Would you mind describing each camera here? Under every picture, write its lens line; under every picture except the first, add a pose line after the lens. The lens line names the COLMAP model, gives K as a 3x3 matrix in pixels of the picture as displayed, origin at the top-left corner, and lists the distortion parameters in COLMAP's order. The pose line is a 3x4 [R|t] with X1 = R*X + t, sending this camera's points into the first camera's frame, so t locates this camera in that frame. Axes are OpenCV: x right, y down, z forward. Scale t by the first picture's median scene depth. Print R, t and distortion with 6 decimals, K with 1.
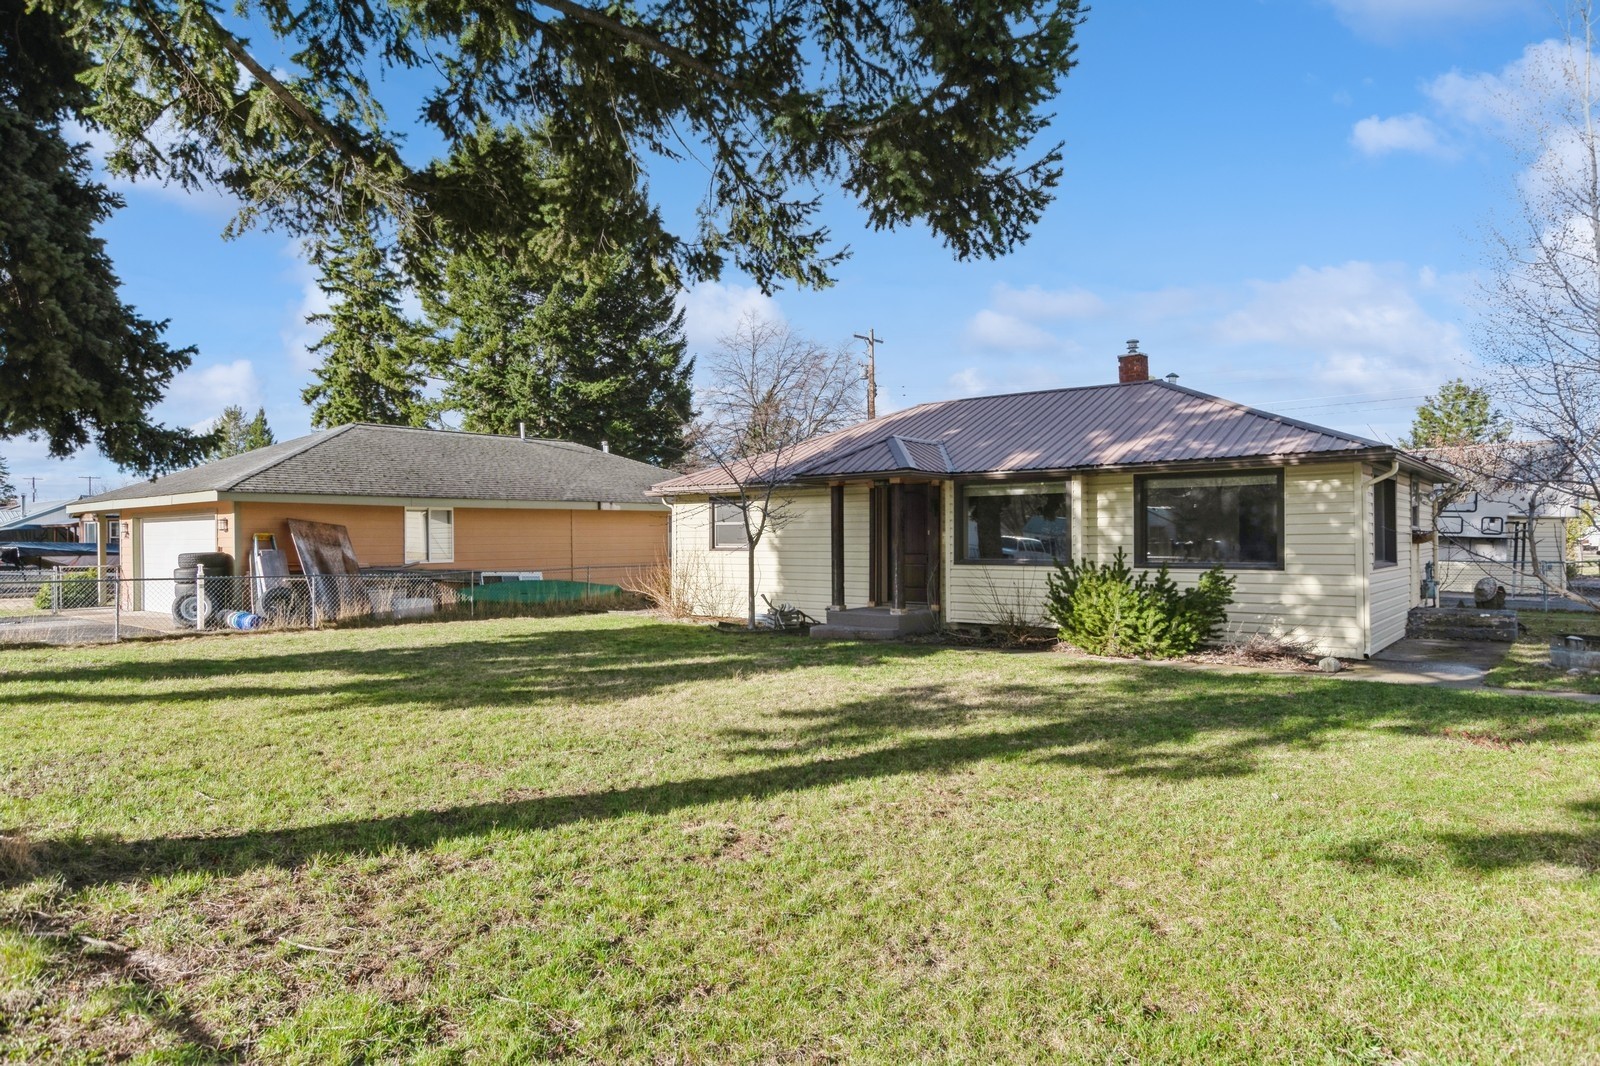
lens RADIAL K [[992.5, 0, 800.0], [0, 992.5, 533.0], [0, 0, 1]] dist [0.001199, 0.000013]
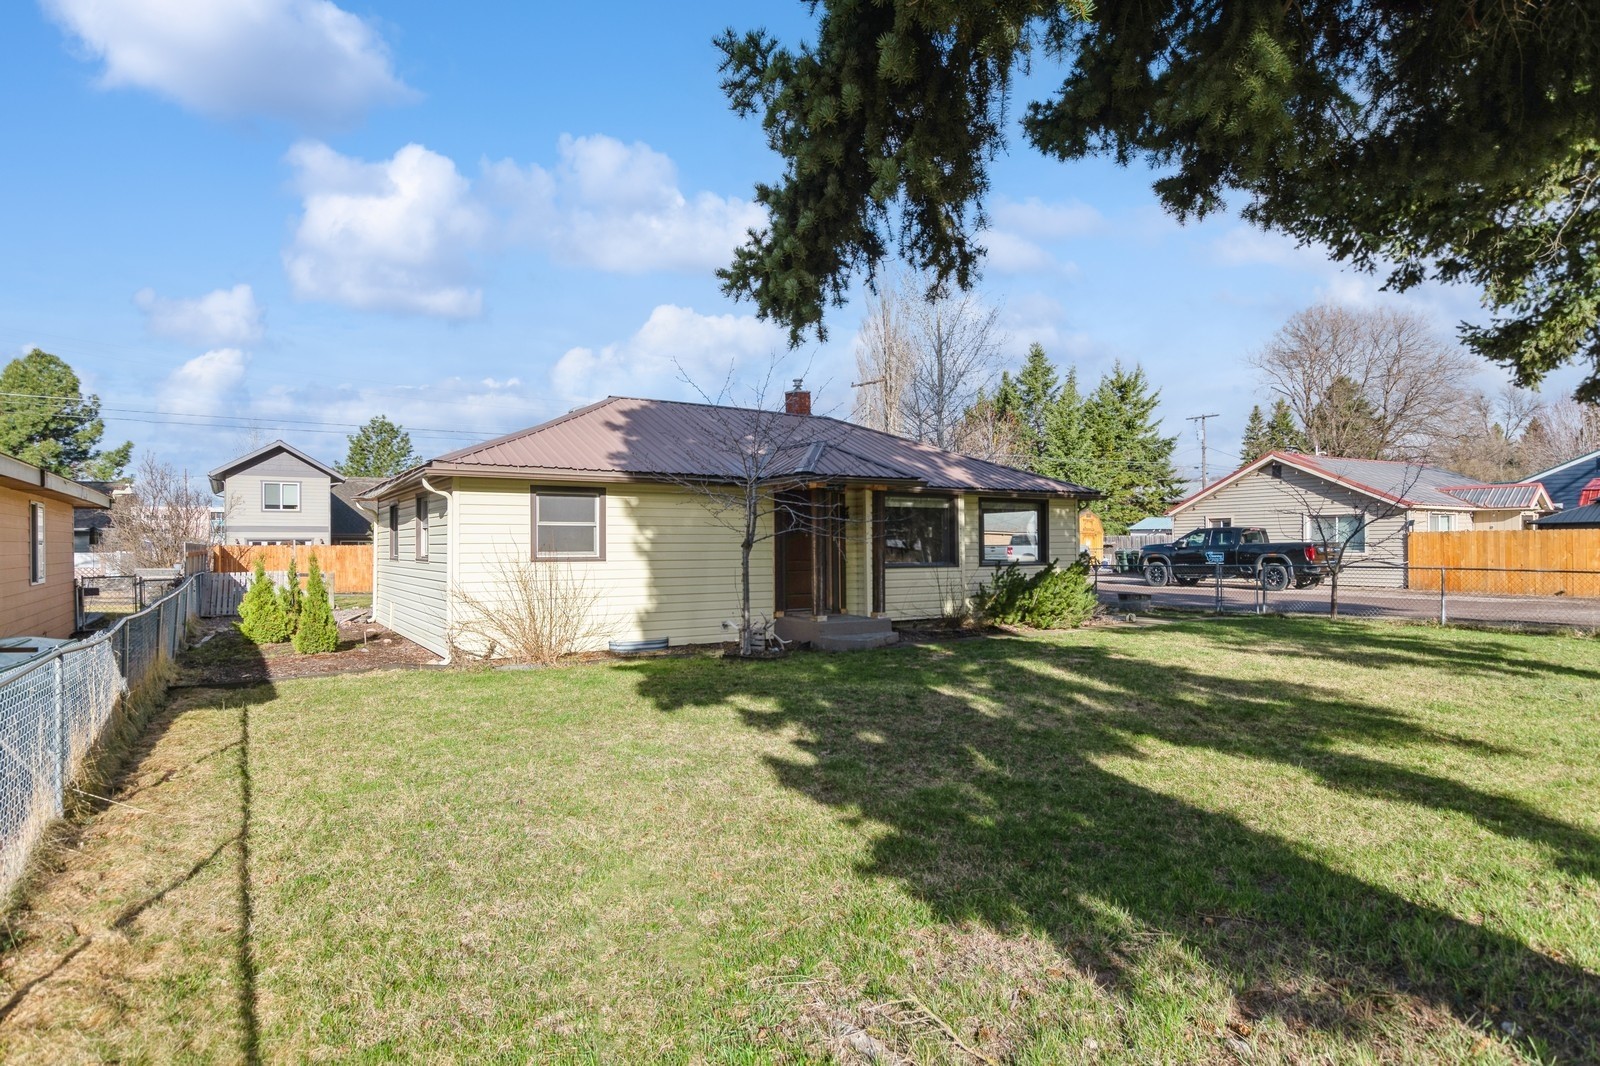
lens RADIAL K [[852.9, 0, 800.0], [0, 852.9, 533.0], [0, 0, 1]] dist [-0.037511, -0.000085]
pose [[0.309087, 0.012528, 0.950951, -0.715479], [-0.003400, 0.999921, -0.012068, 0.004886], [-0.951028, 0.000497, 0.309105, 0.754150]]
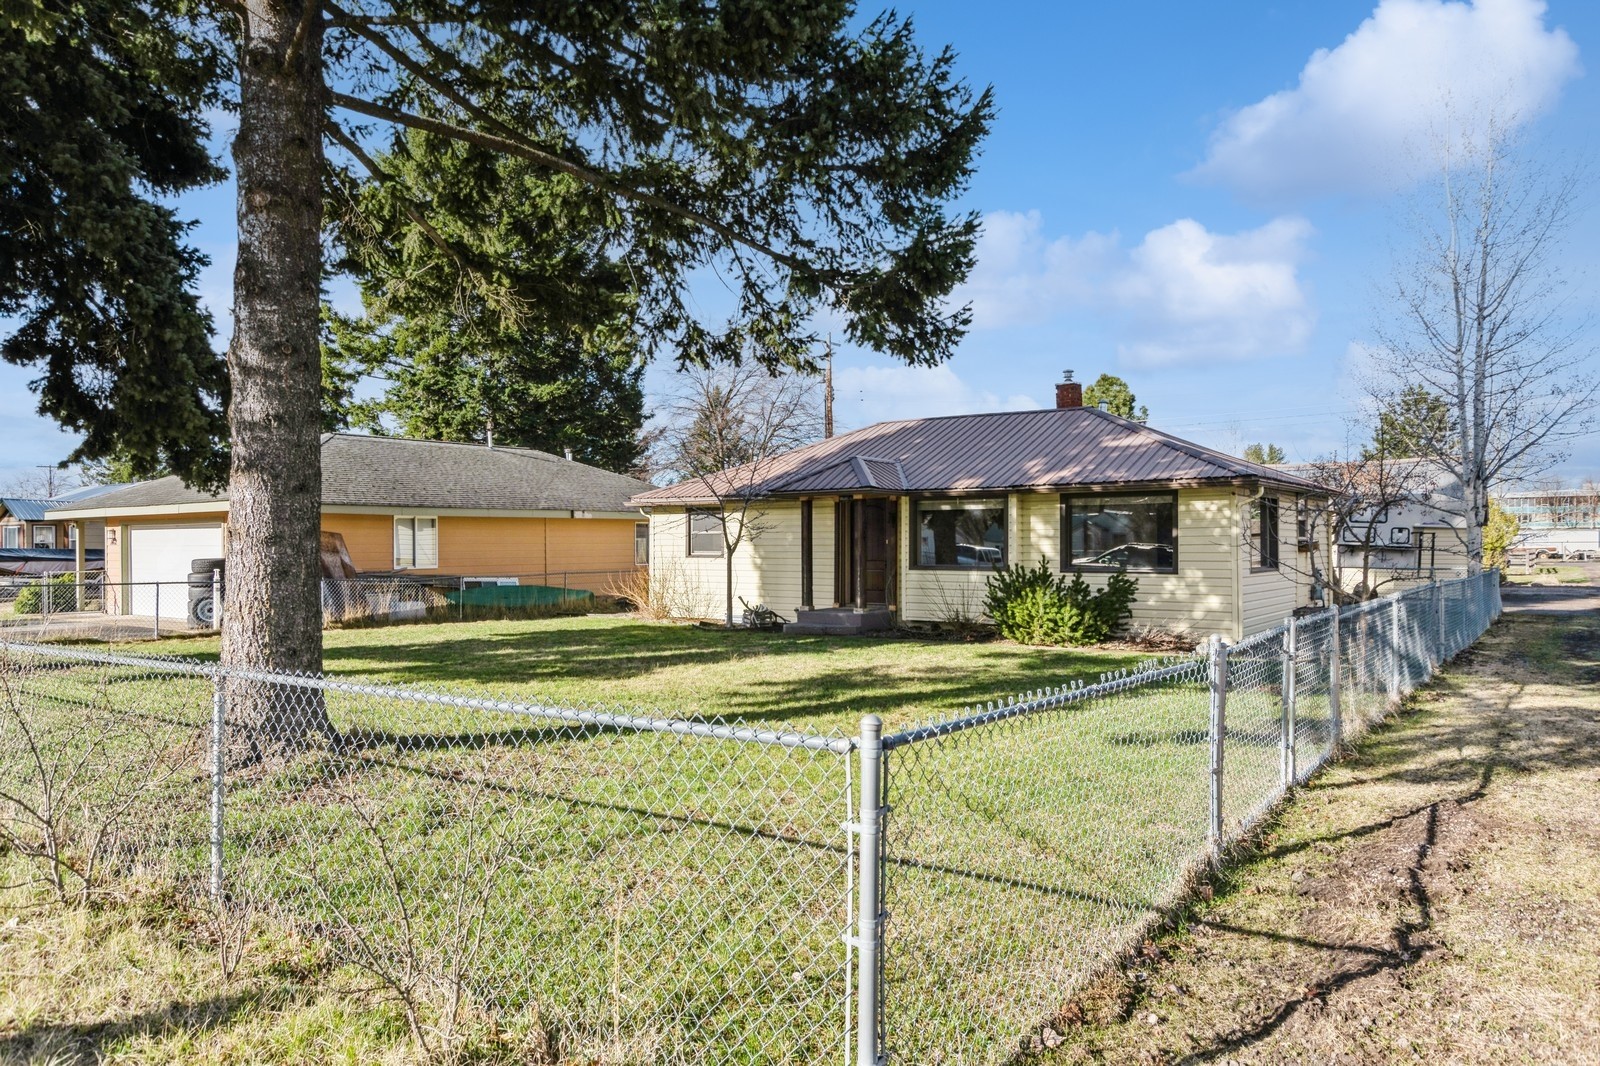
lens RADIAL K [[1043.7, 0, 800.0], [0, 1043.7, 533.0], [0, 0, 1]] dist [-0.002011, -0.000291]
pose [[0.998932, 0.002565, 0.046140, -0.023833], [-0.002298, 0.999980, -0.005843, -0.003188], [-0.046154, 0.005731, 0.998918, -0.179941]]
